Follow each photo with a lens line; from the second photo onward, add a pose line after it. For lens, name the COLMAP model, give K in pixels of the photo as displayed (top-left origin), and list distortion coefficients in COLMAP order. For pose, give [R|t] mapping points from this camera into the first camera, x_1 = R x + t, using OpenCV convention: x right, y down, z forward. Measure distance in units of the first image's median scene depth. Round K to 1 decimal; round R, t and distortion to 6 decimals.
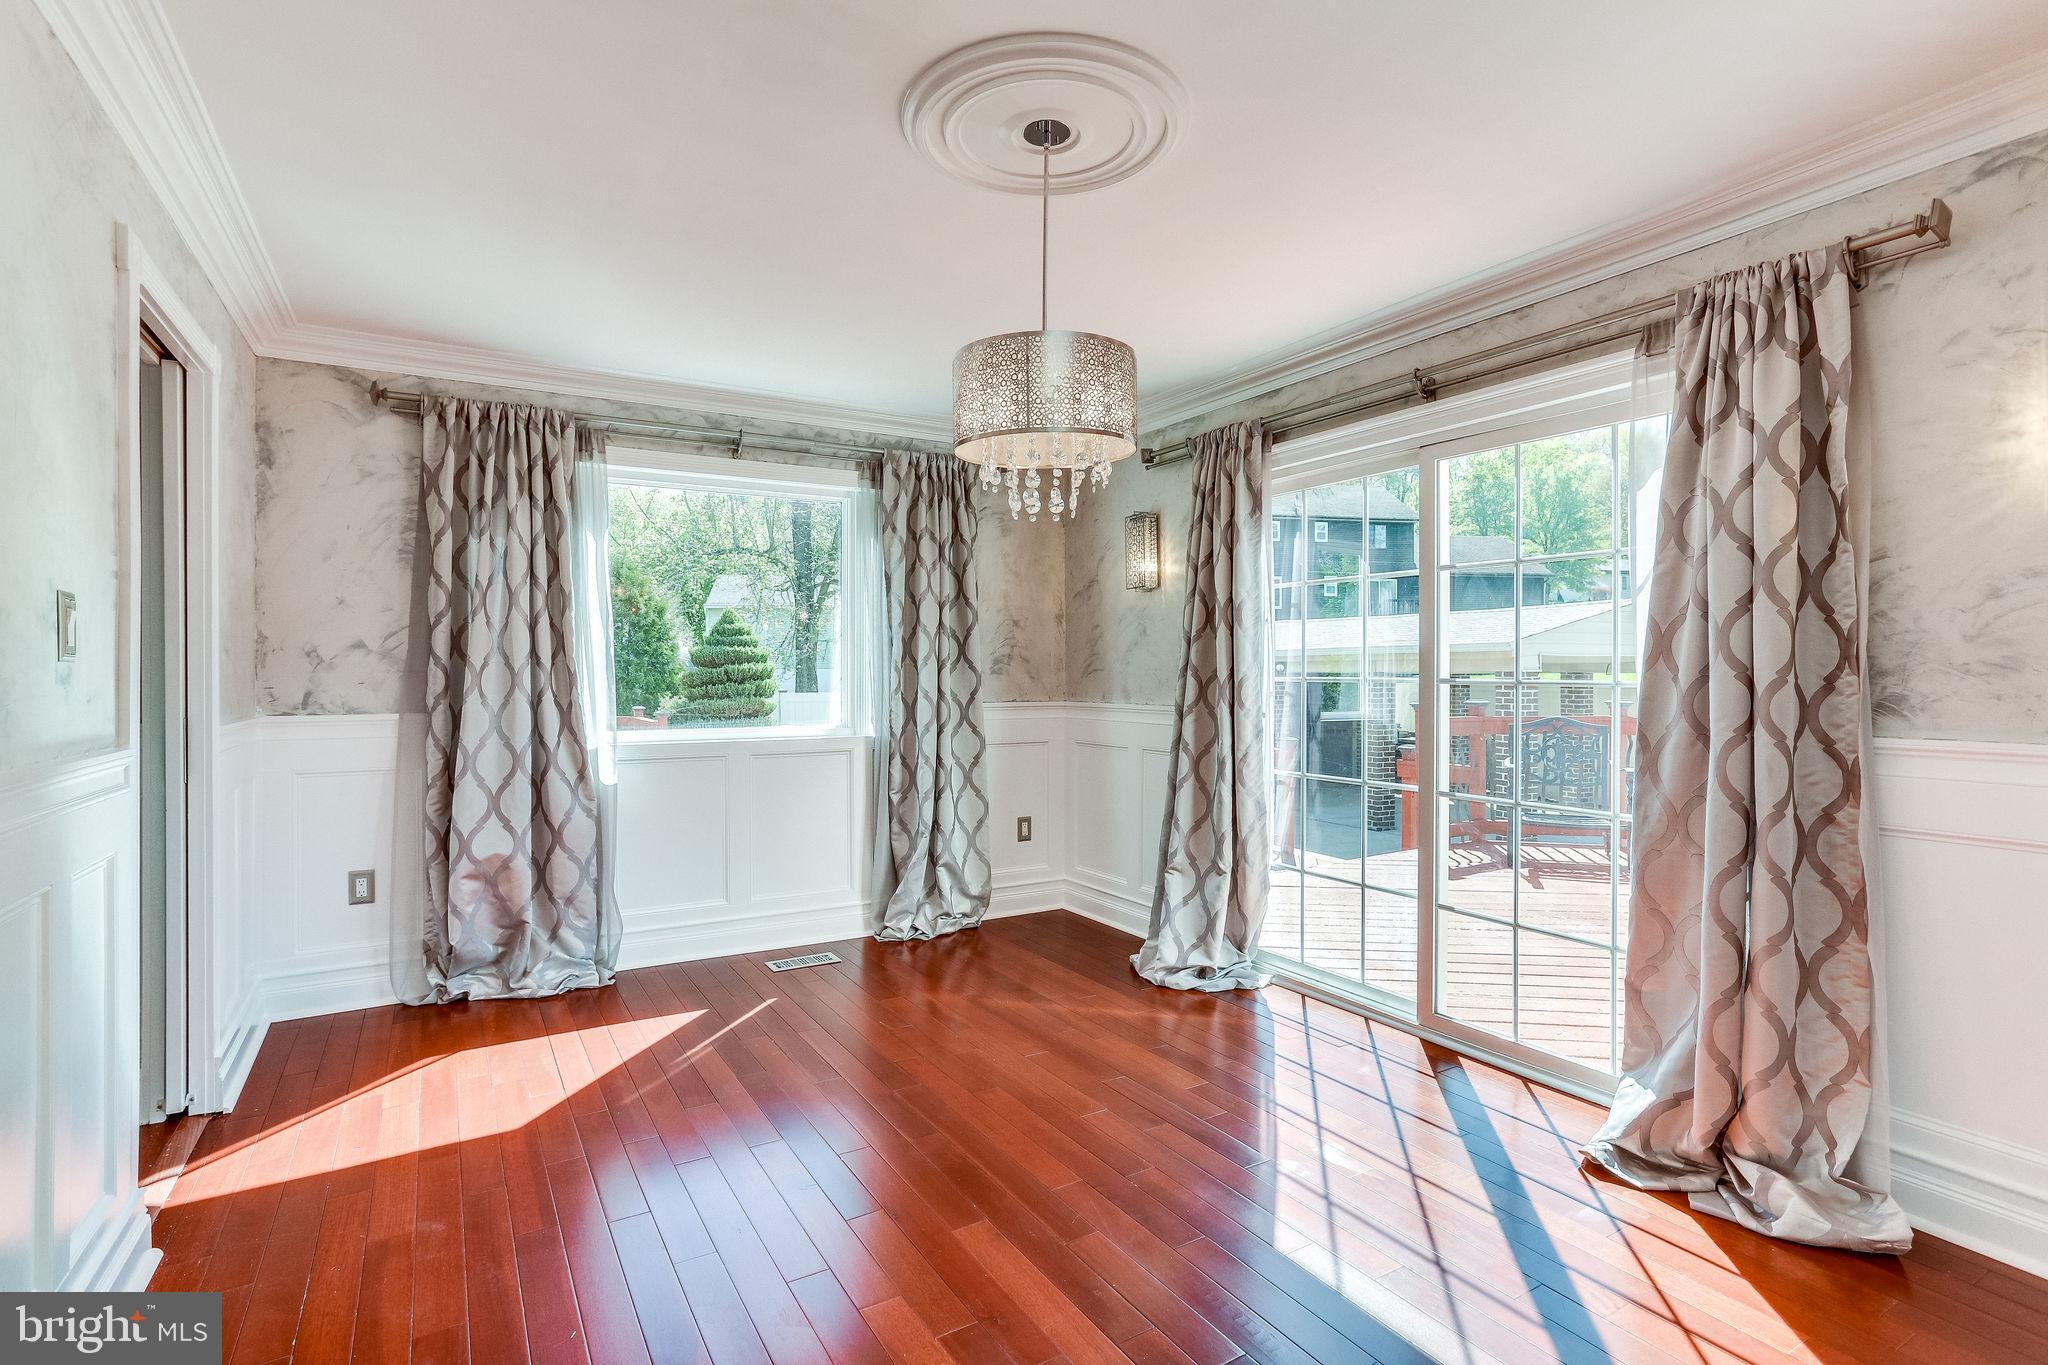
lens RADIAL K [[1028.5, 0, 1009.9], [0, 1028.5, 676.8], [0, 0, 1]] dist [-0.031326, 0.001660]
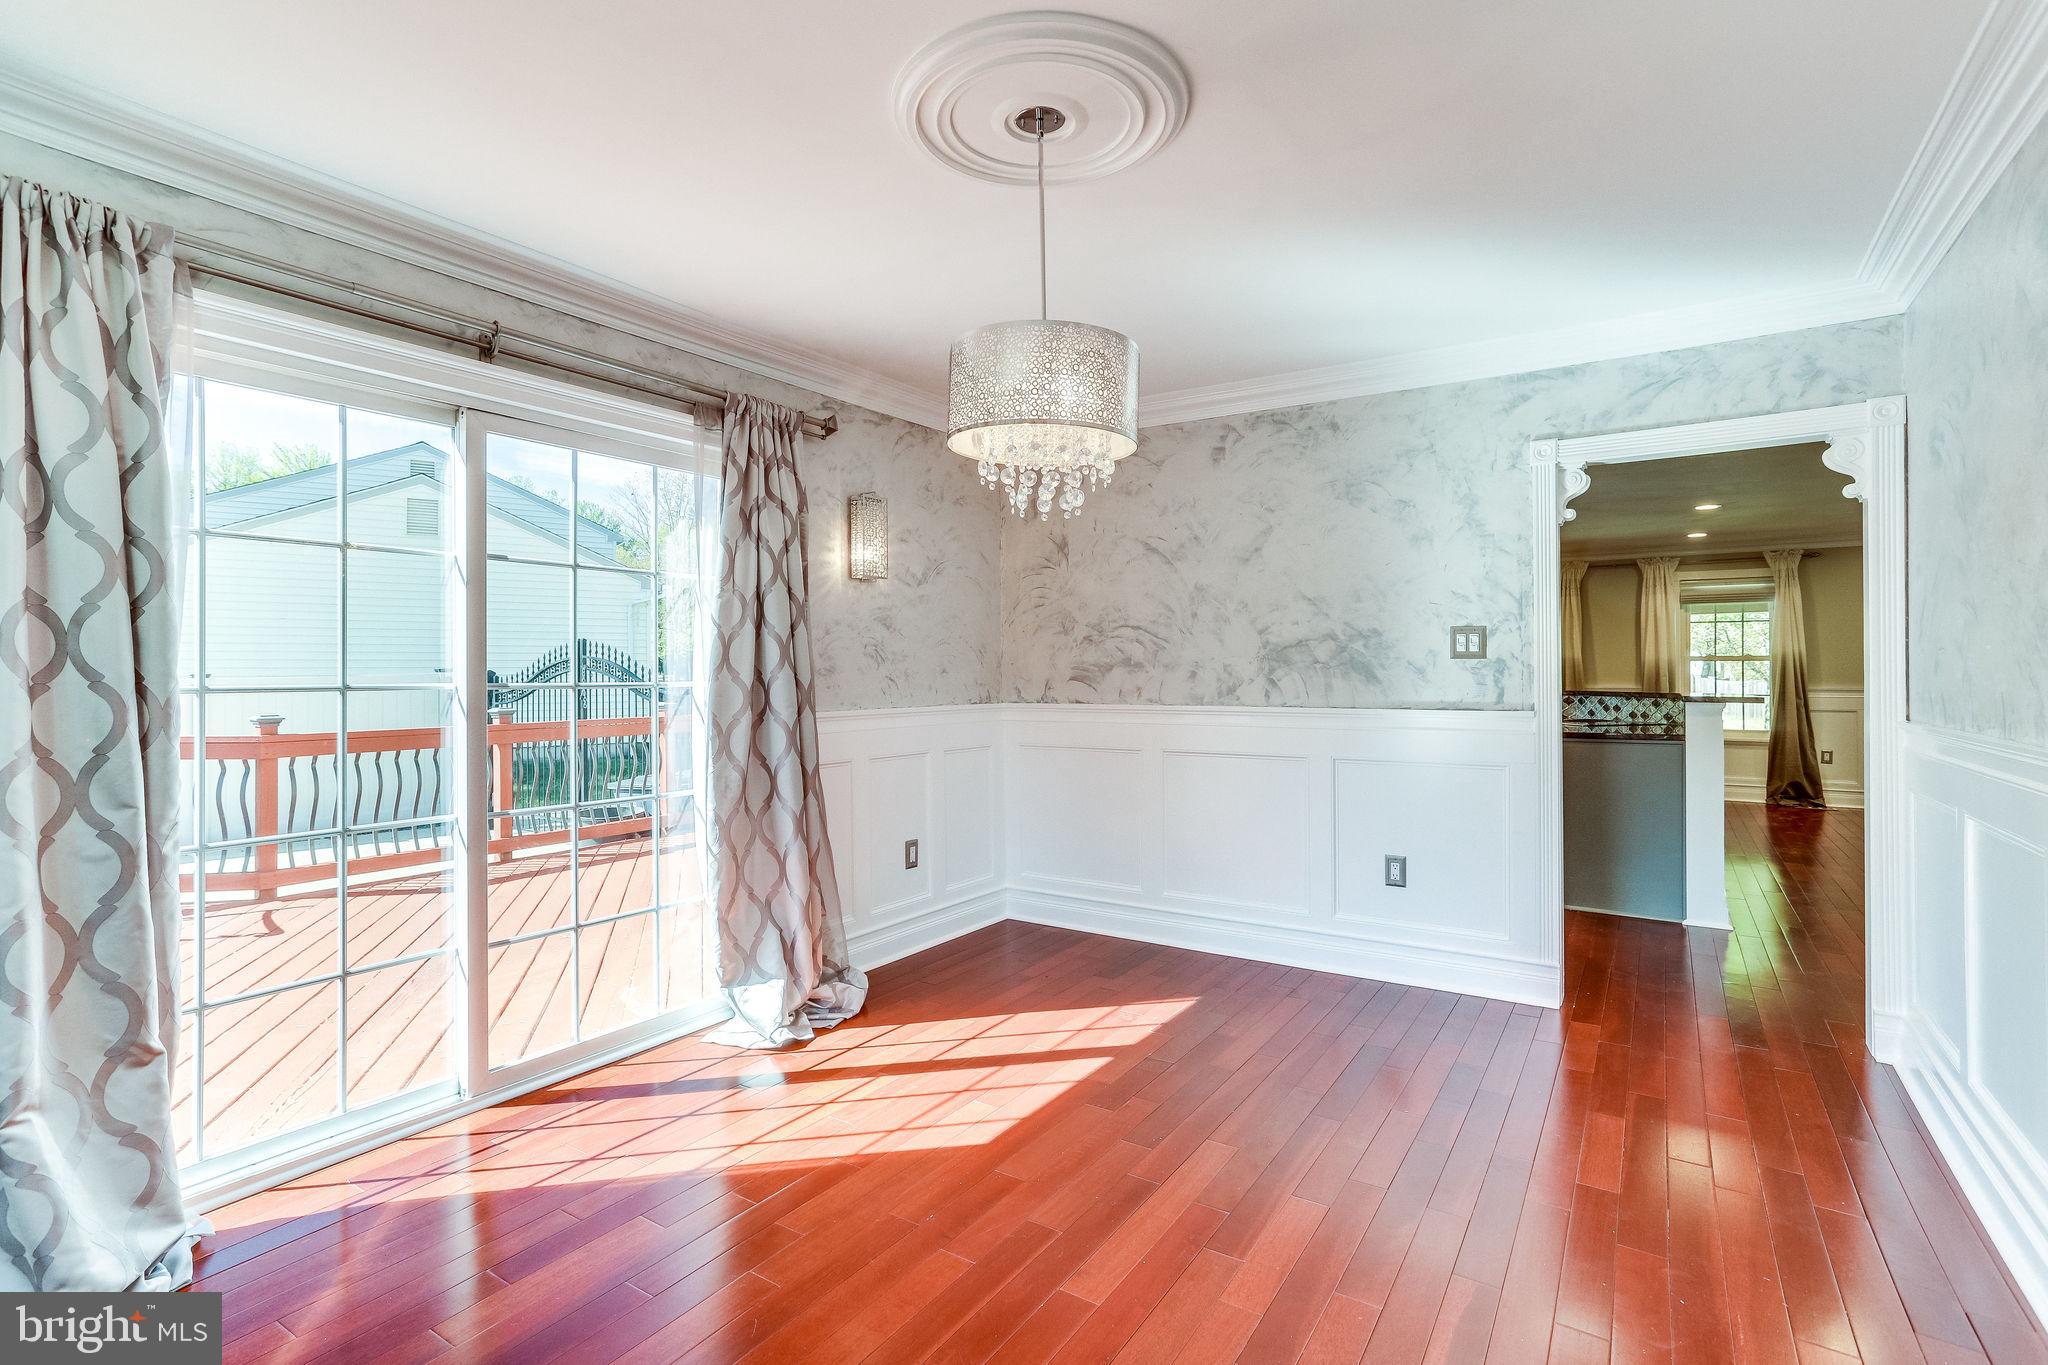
lens RADIAL K [[1005.4, 0, 1020.7], [0, 1005.4, 671.4], [0, 0, 1]] dist [-0.014442, 0.006844]
pose [[-0.467934, 0.000239, 0.883763, -0.412023], [0.005912, 0.999978, 0.002860, -0.006394], [-0.883744, 0.006563, -0.467925, 0.755387]]
